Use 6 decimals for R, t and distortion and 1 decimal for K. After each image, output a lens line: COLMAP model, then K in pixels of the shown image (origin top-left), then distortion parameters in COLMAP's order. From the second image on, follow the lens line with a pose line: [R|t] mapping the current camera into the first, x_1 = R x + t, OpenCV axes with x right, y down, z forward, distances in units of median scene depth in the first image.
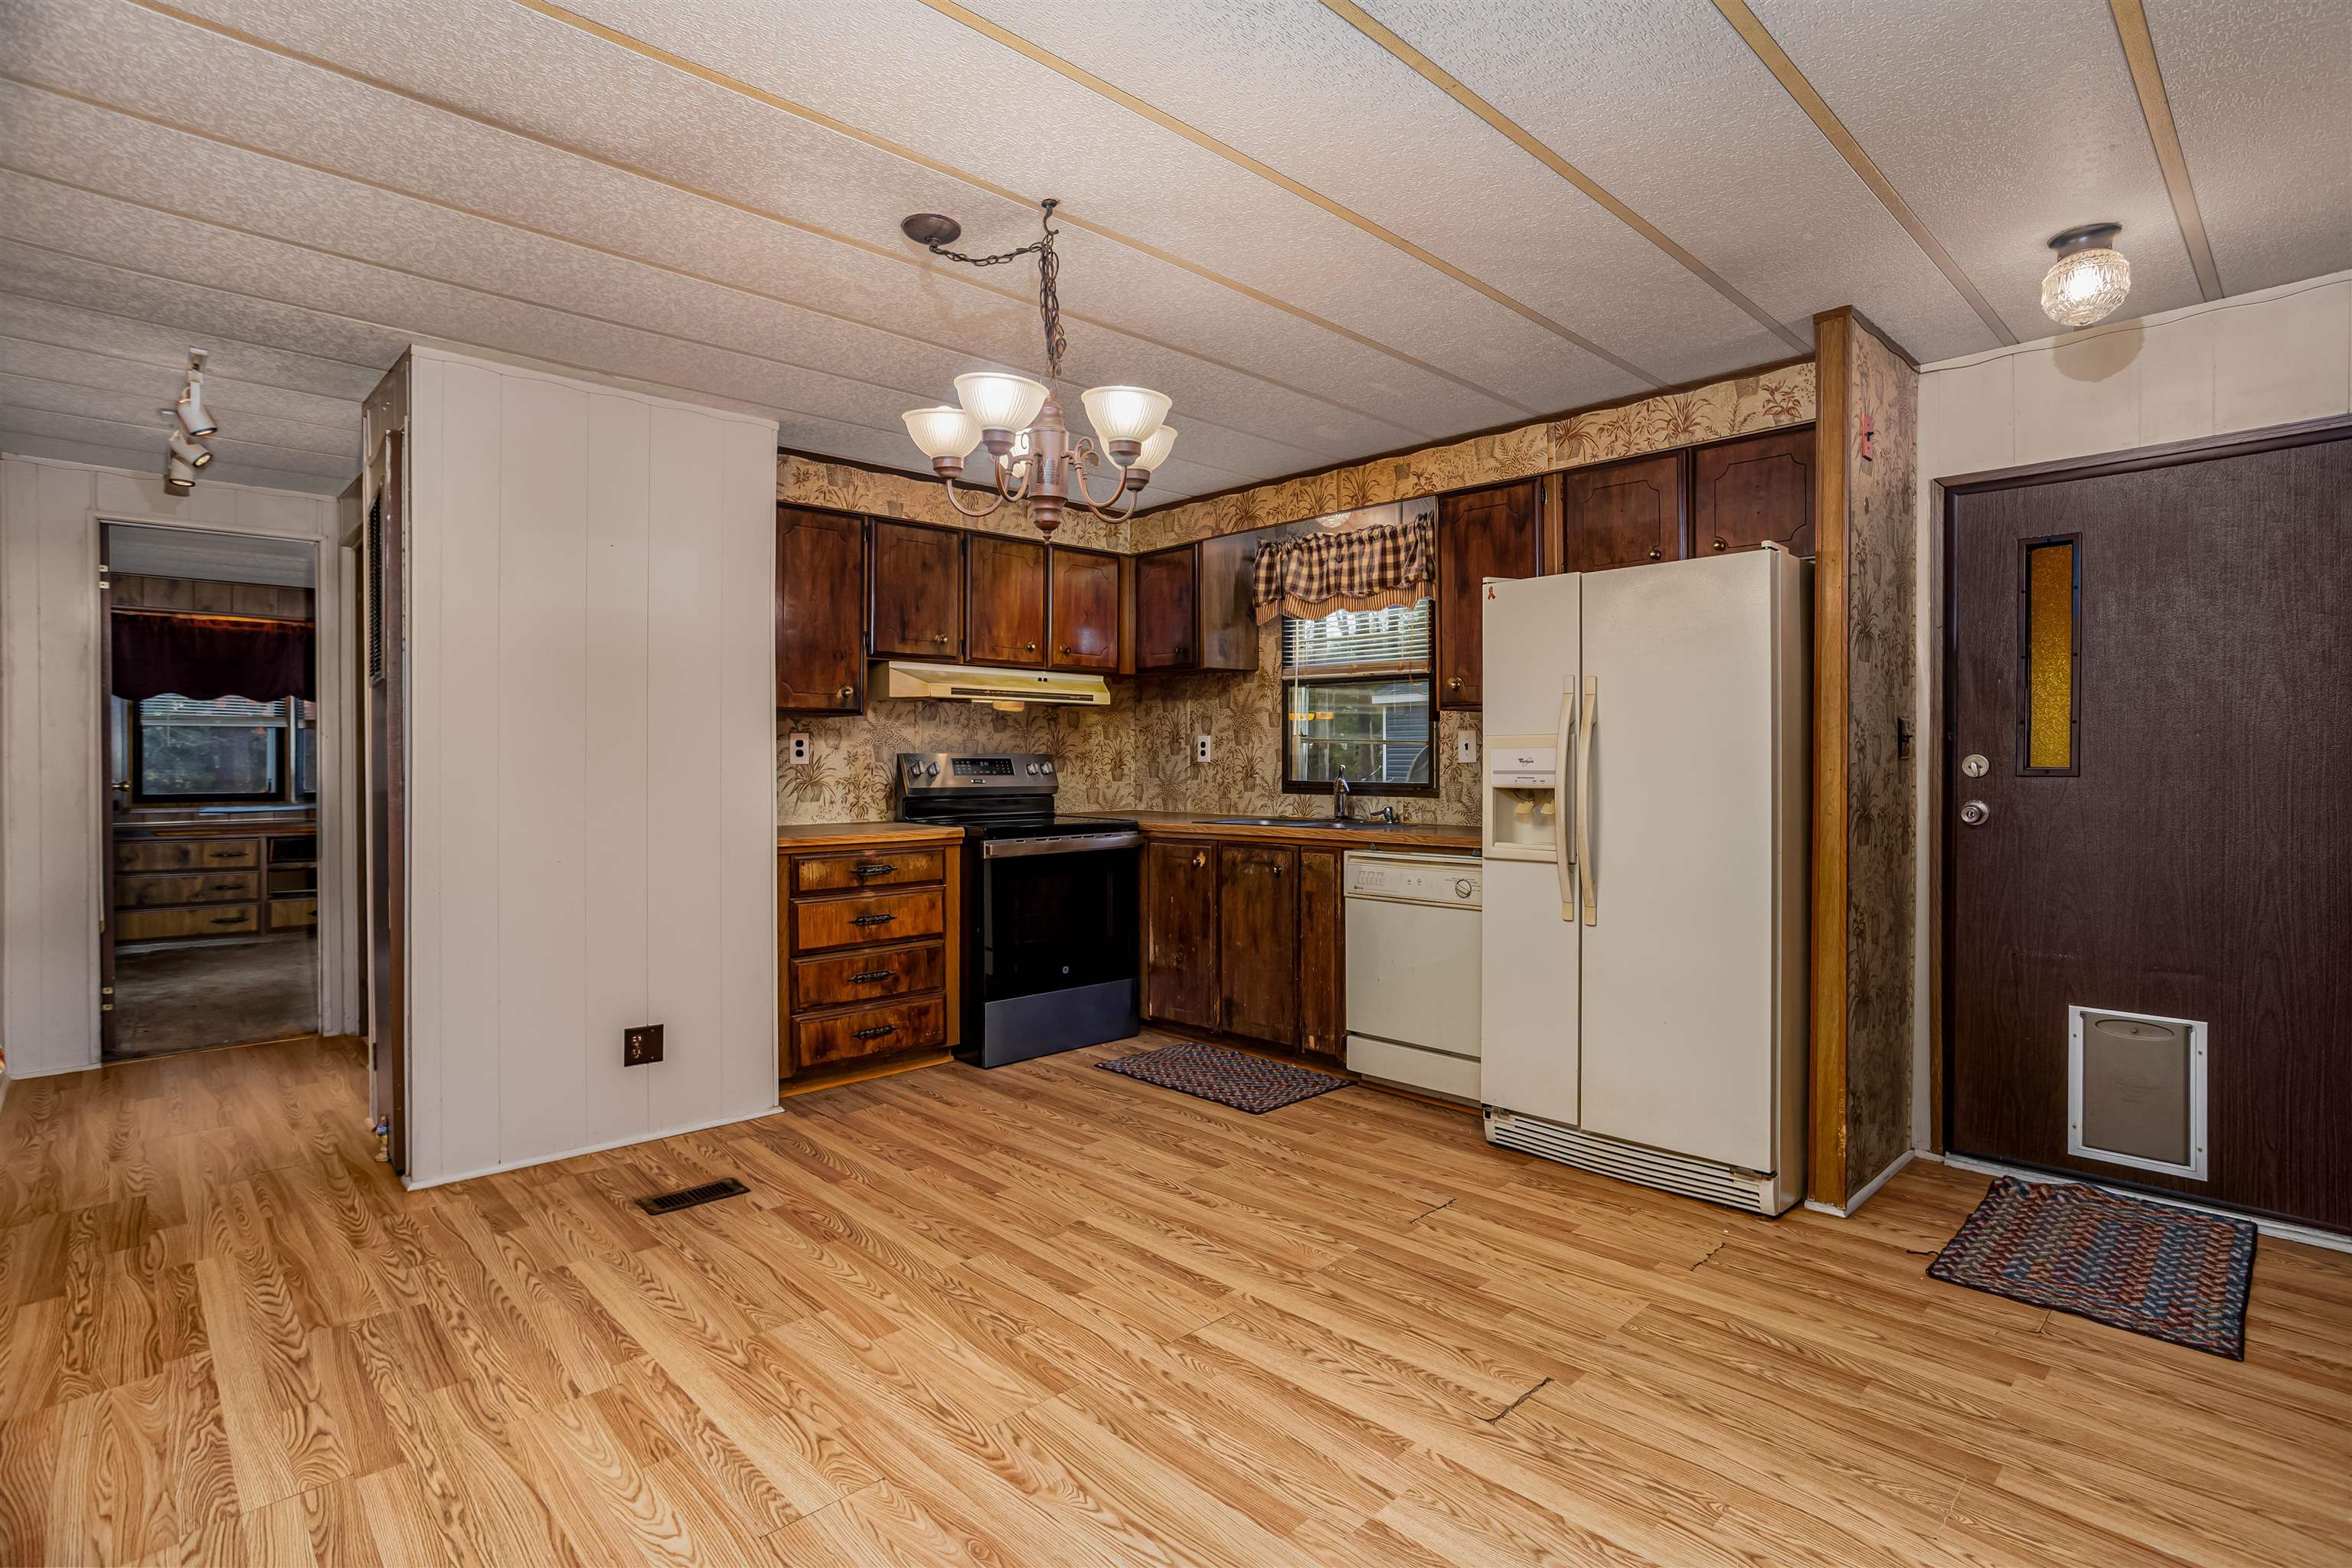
lens RADIAL K [[1141.4, 0, 1215.8], [0, 1141.4, 764.9], [0, 0, 1]] dist [-0.078688, 0.040081]
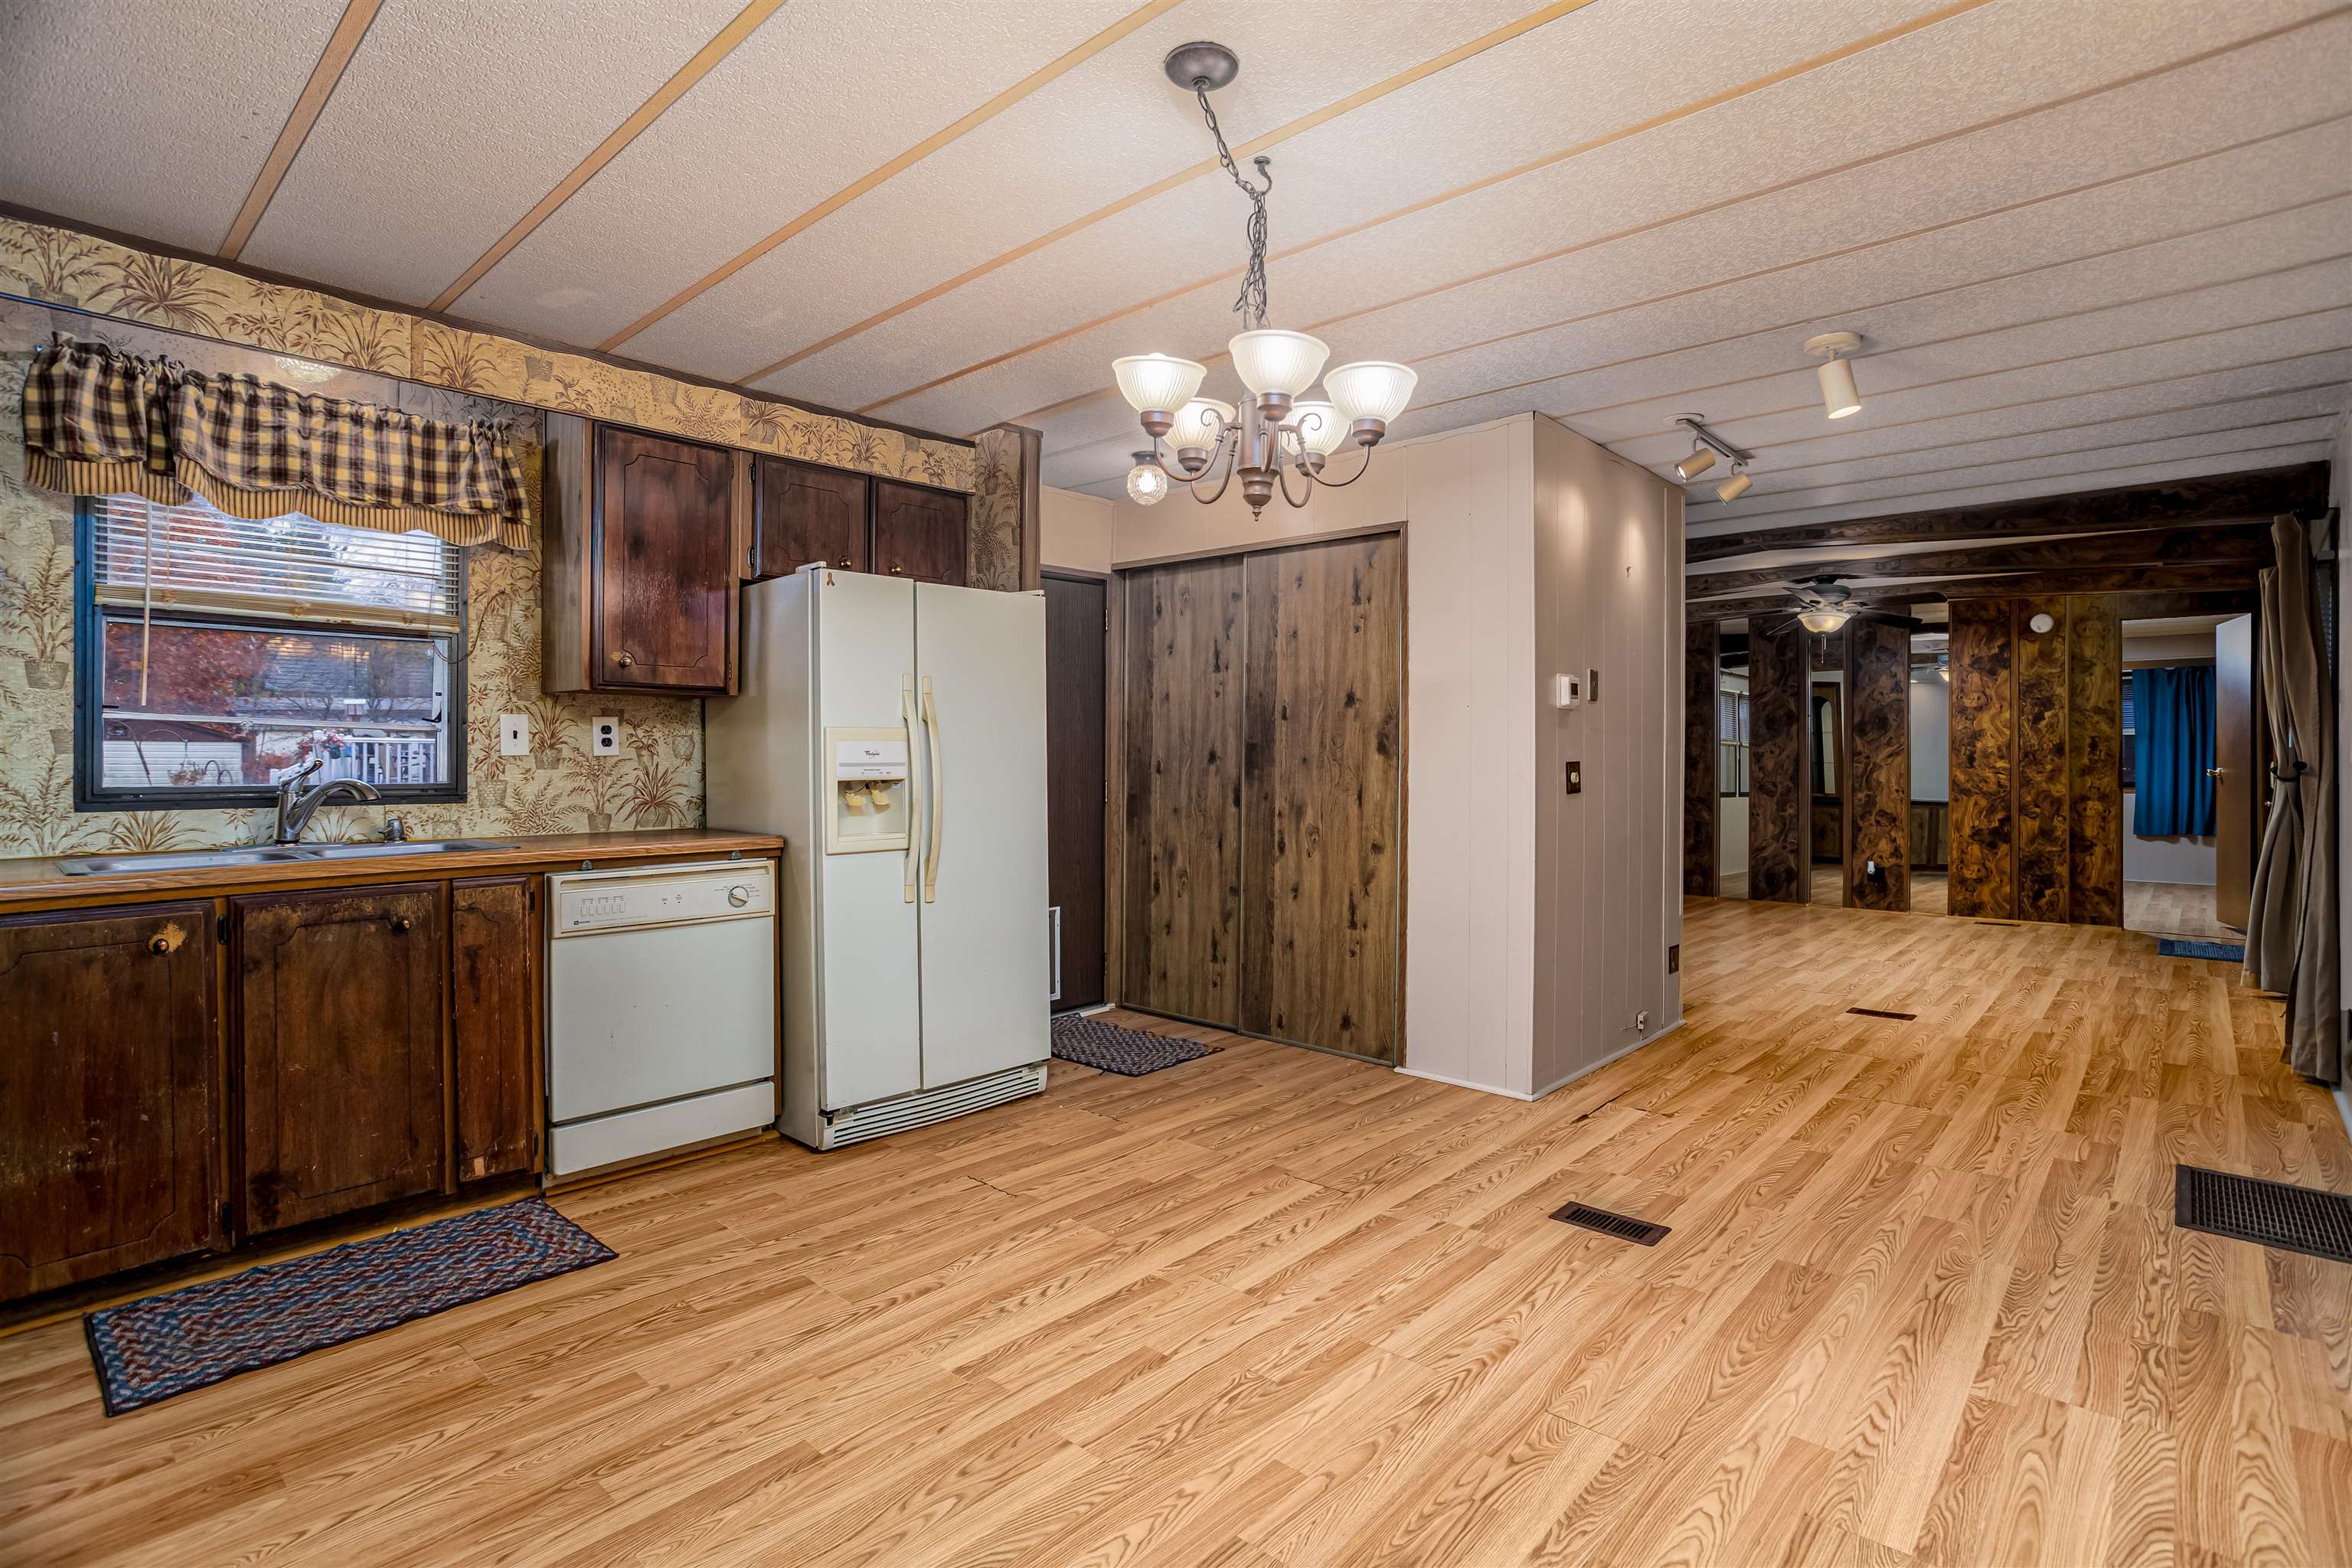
lens RADIAL K [[1111.3, 0, 1201.9], [0, 1111.3, 760.1], [0, 0, 1]] dist [-0.042740, 0.015640]
pose [[-0.048531, -0.003194, 0.998817, -0.618305], [0.000933, 0.999994, 0.003243, -0.000825], [-0.998821, 0.001089, -0.048527, 0.633385]]
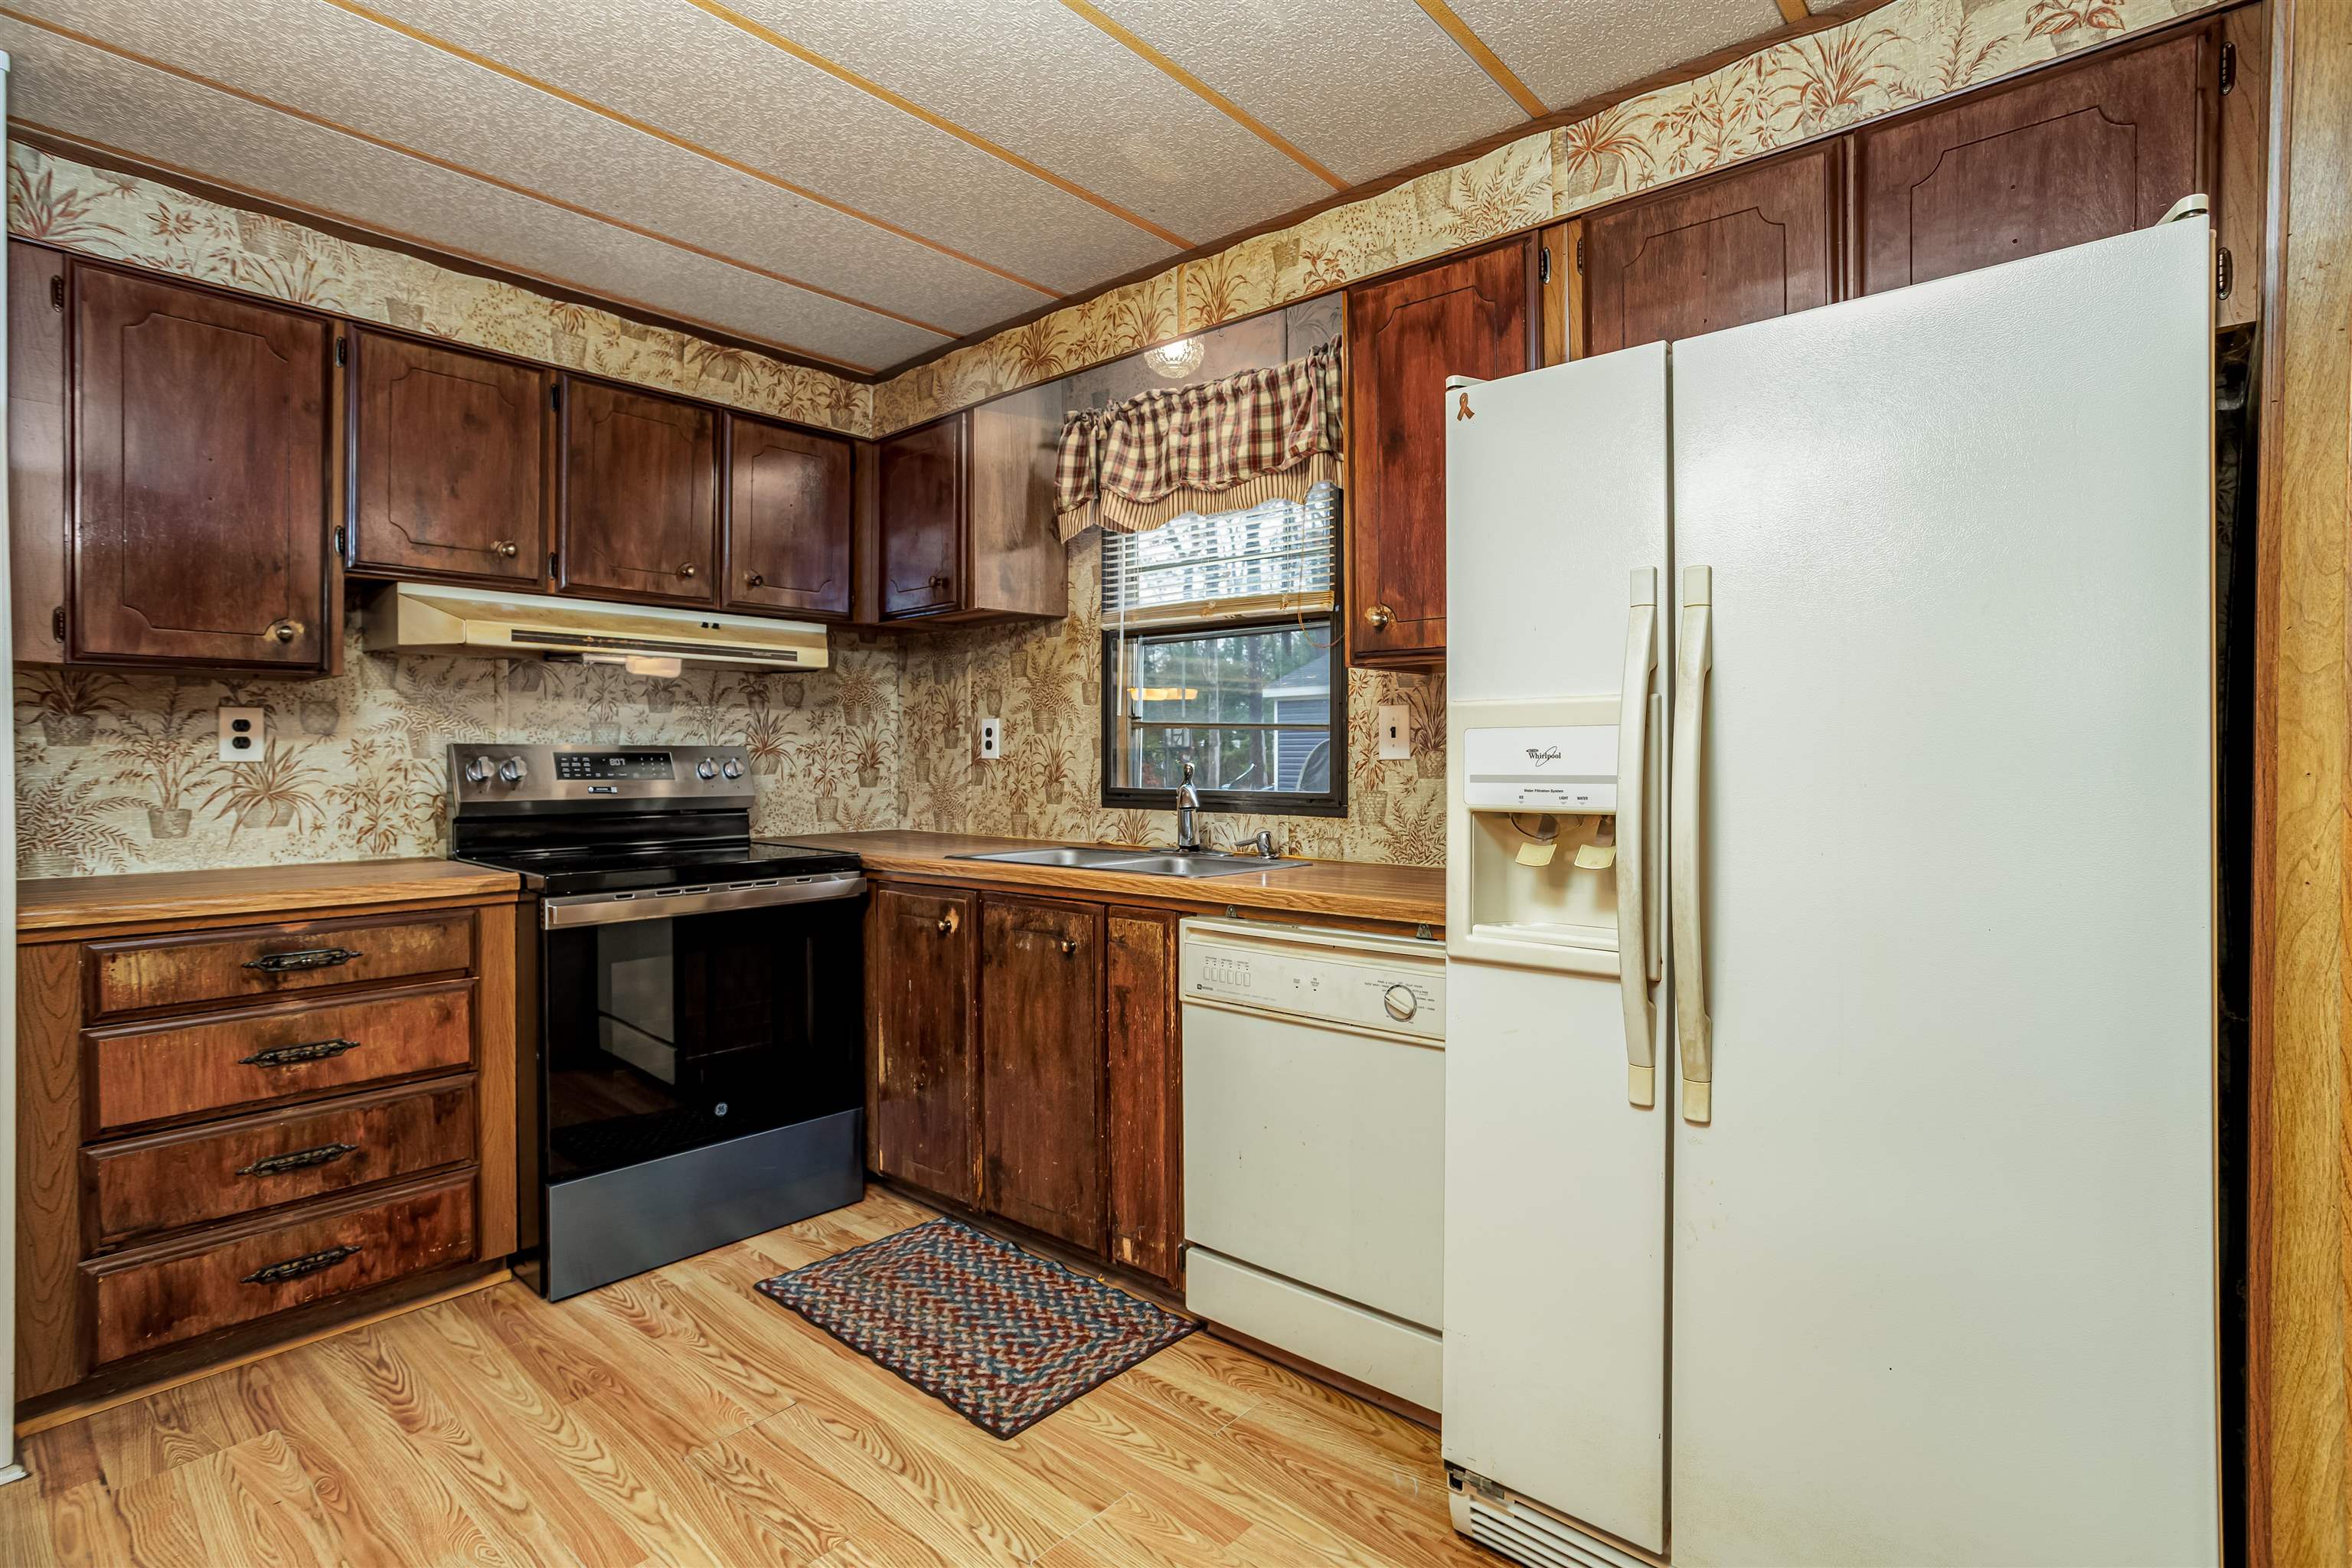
lens RADIAL K [[1148.2, 0, 1194.2], [0, 1148.2, 764.6], [0, 0, 1]] dist [-0.045636, 0.024161]
pose [[0.997256, 0.000116, 0.074024, 0.080013], [-0.000196, 0.999999, 0.001074, 0.000149], [-0.074023, -0.001086, 0.997256, 0.453335]]
